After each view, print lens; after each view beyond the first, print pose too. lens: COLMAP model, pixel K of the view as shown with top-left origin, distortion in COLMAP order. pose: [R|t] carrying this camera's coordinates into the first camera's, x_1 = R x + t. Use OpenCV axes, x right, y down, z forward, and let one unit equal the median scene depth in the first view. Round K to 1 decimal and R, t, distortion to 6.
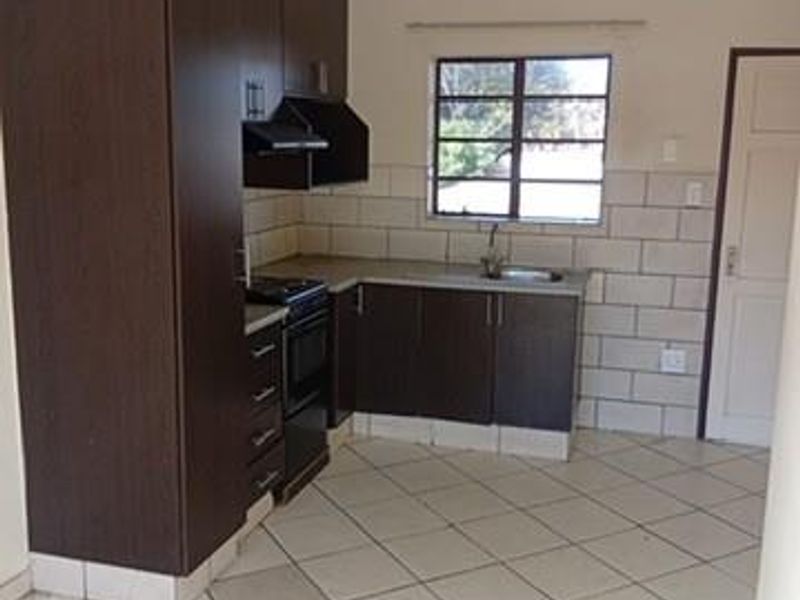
lens RADIAL K [[851.2, 0, 401.0], [0, 851.2, 301.4], [0, 0, 1]] dist [0.063381, 0.000000]
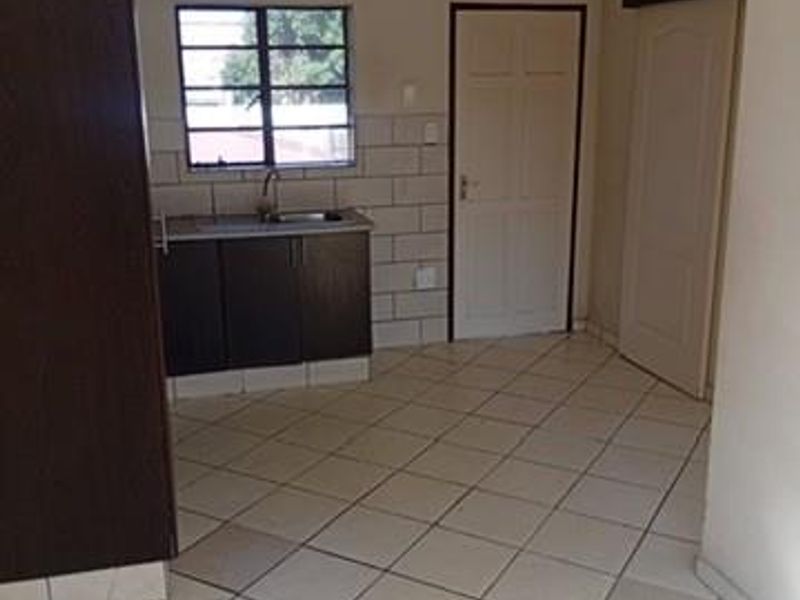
lens RADIAL K [[851.2, 0, 401.4], [0, 851.2, 300.8], [0, 0, 1]] dist [0.063381, 0.000000]
pose [[0.847630, -0.154178, 0.507693, -0.299950], [0.122193, 0.987854, 0.095986, -0.015956], [-0.516325, -0.019324, 0.856175, 0.029466]]
